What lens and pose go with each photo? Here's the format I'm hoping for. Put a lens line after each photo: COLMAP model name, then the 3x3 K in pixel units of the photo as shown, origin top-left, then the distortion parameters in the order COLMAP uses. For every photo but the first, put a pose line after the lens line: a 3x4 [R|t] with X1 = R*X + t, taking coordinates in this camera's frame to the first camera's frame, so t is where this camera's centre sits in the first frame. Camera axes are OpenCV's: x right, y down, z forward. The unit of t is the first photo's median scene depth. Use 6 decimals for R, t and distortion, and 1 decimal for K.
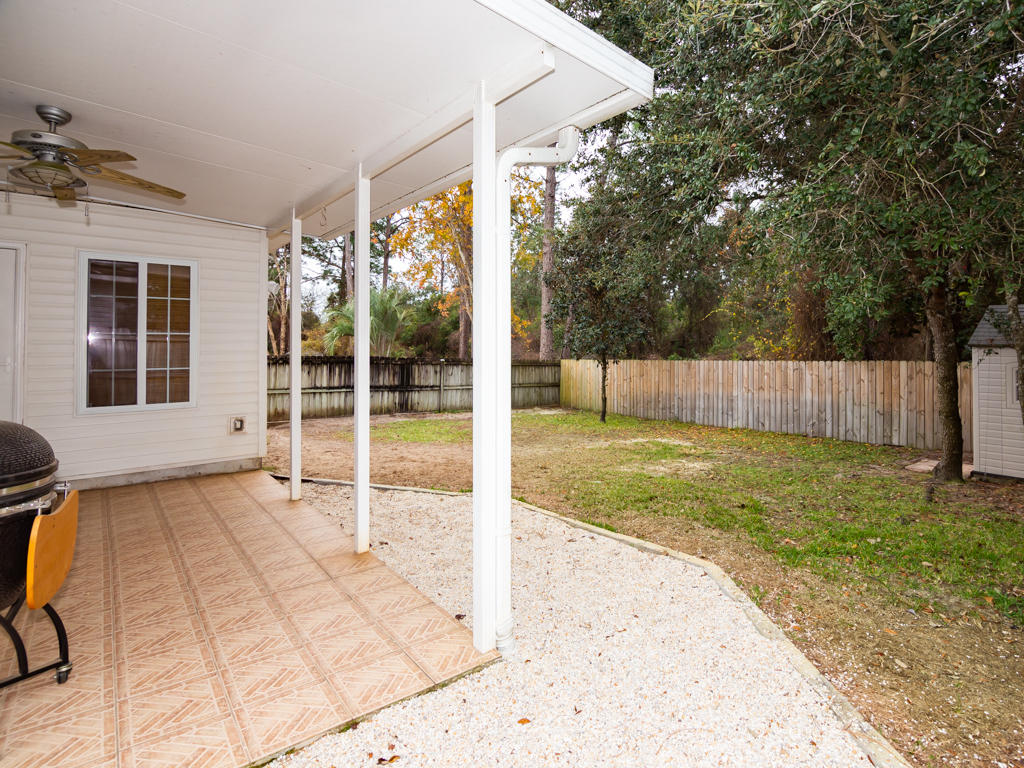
lens RADIAL K [[510.9, 0, 512.0], [0, 510.9, 384.0], [0, 0, 1]] dist [0.001441, -0.000037]
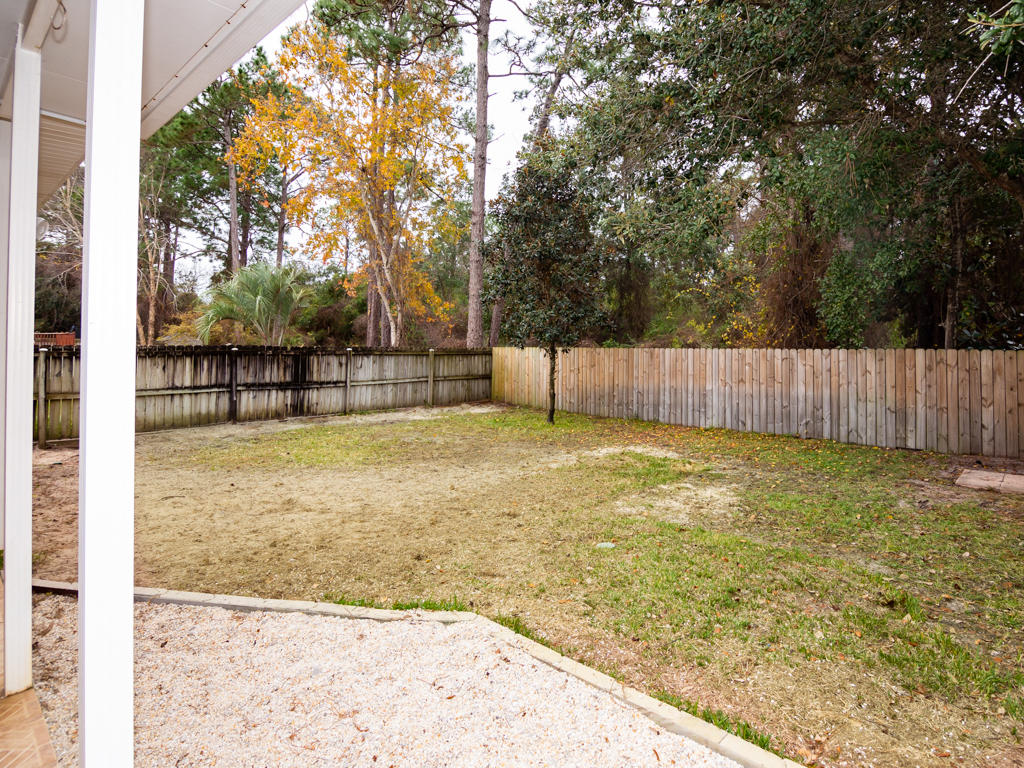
lens RADIAL K [[509.6, 0, 511.9], [0, 509.6, 334.5], [0, 0, 1]] dist [-0.006457, -0.000440]
pose [[0.983517, -0.003650, 0.180781, -0.029960], [0.015657, 0.997760, -0.065033, -0.014410], [-0.180139, 0.066791, 0.981371, 0.169550]]
